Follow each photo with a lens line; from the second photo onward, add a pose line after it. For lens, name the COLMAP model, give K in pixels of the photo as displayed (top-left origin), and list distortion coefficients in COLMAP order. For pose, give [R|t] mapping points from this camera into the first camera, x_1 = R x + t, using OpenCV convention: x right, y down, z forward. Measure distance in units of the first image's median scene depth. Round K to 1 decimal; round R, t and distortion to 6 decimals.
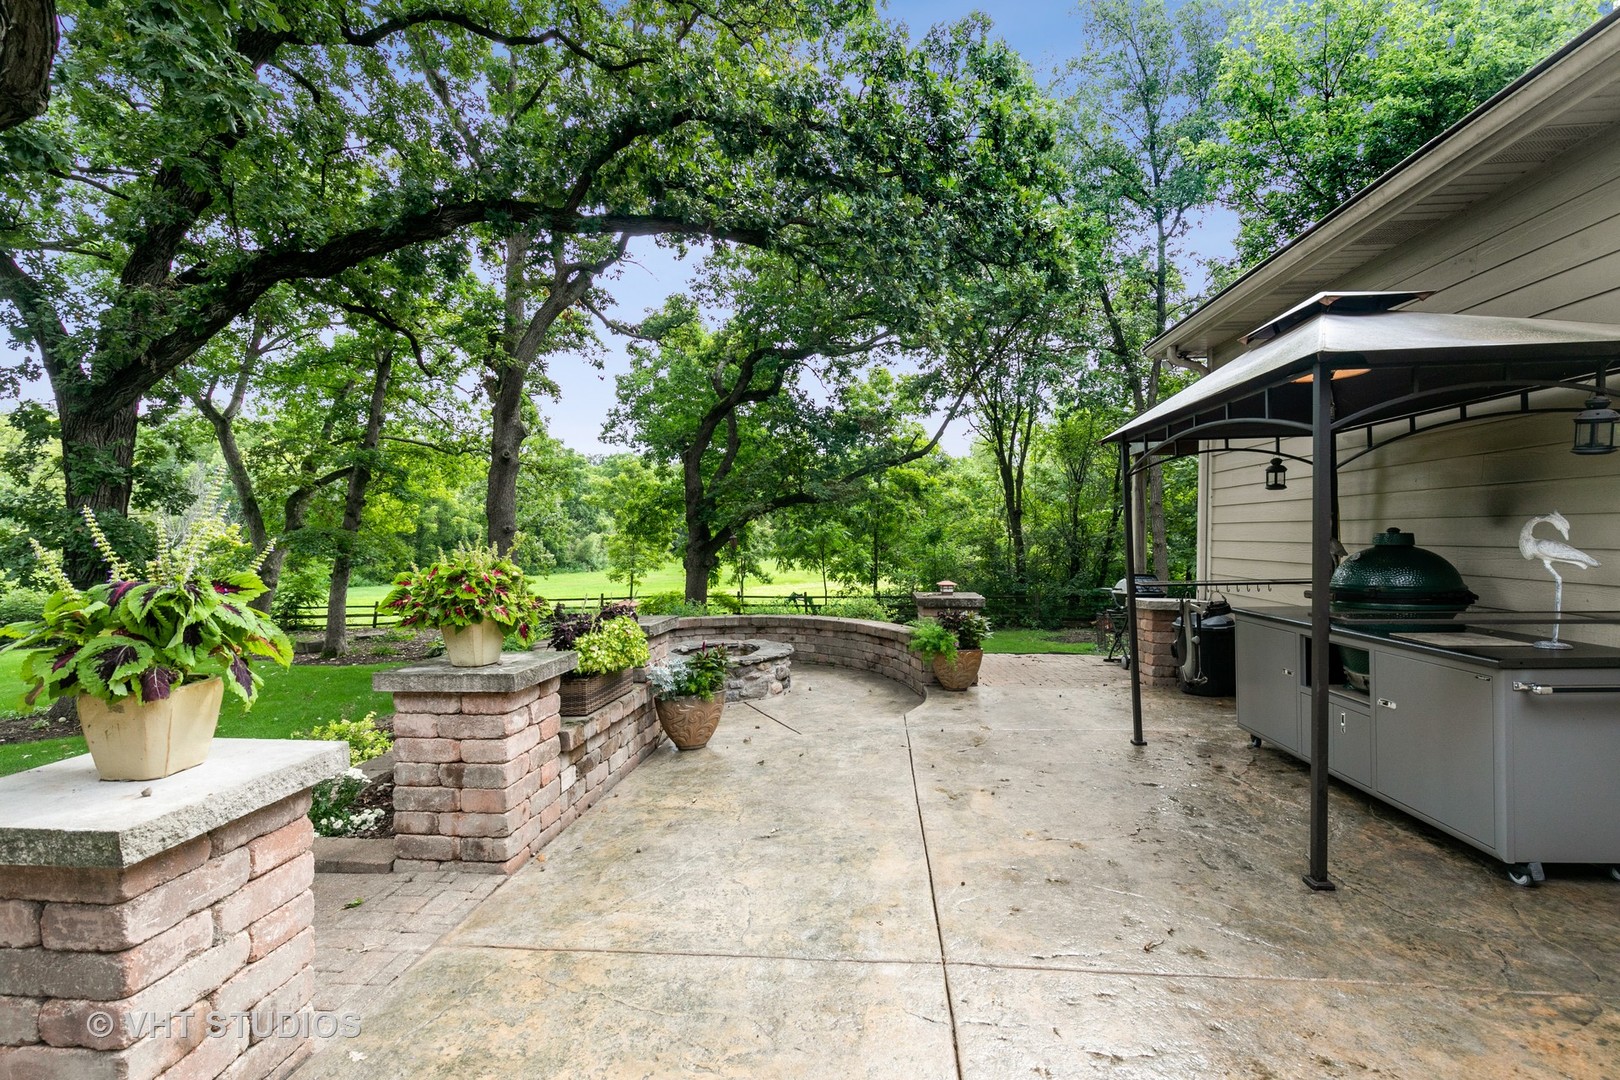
lens RADIAL K [[731.7, 0, 807.6], [0, 731.7, 543.9], [0, 0, 1]] dist [0.001775, -0.000518]
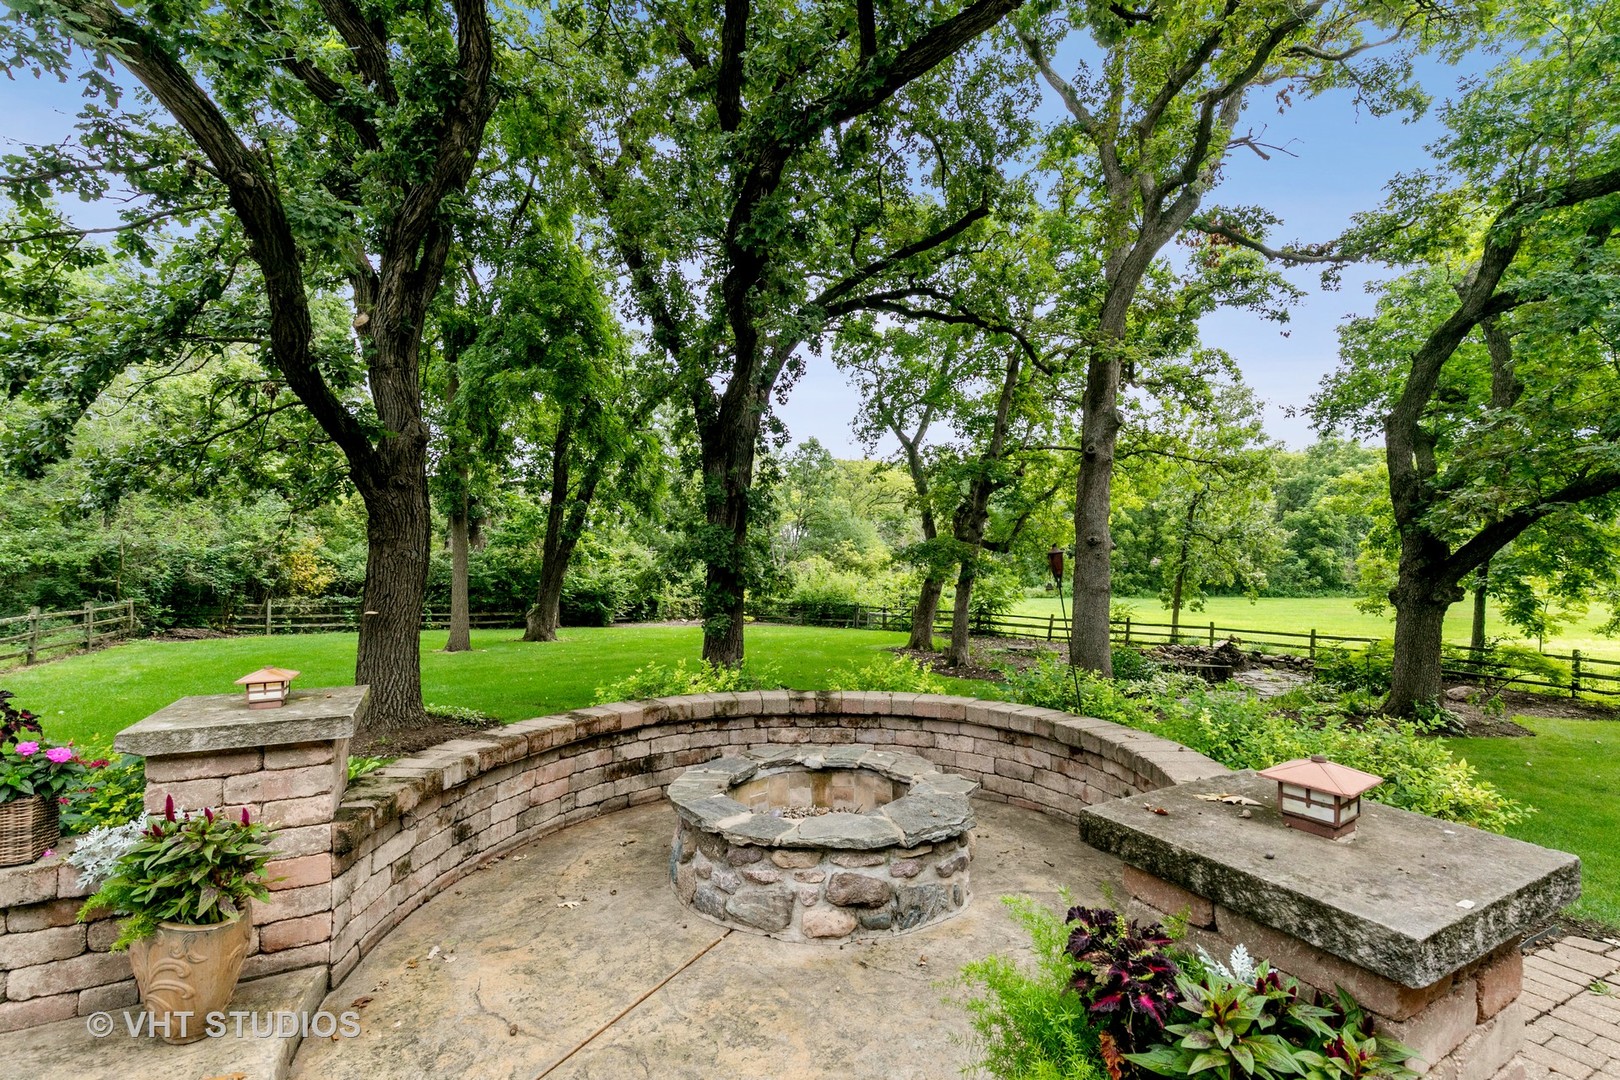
lens RADIAL K [[731.7, 0, 807.6], [0, 731.7, 543.9], [0, 0, 1]] dist [0.001775, -0.000518]
pose [[0.537925, -0.000178, -0.842993, 0.085326], [-0.015256, 0.999834, -0.009946, -0.002355], [0.842855, 0.018211, 0.537833, 0.225170]]
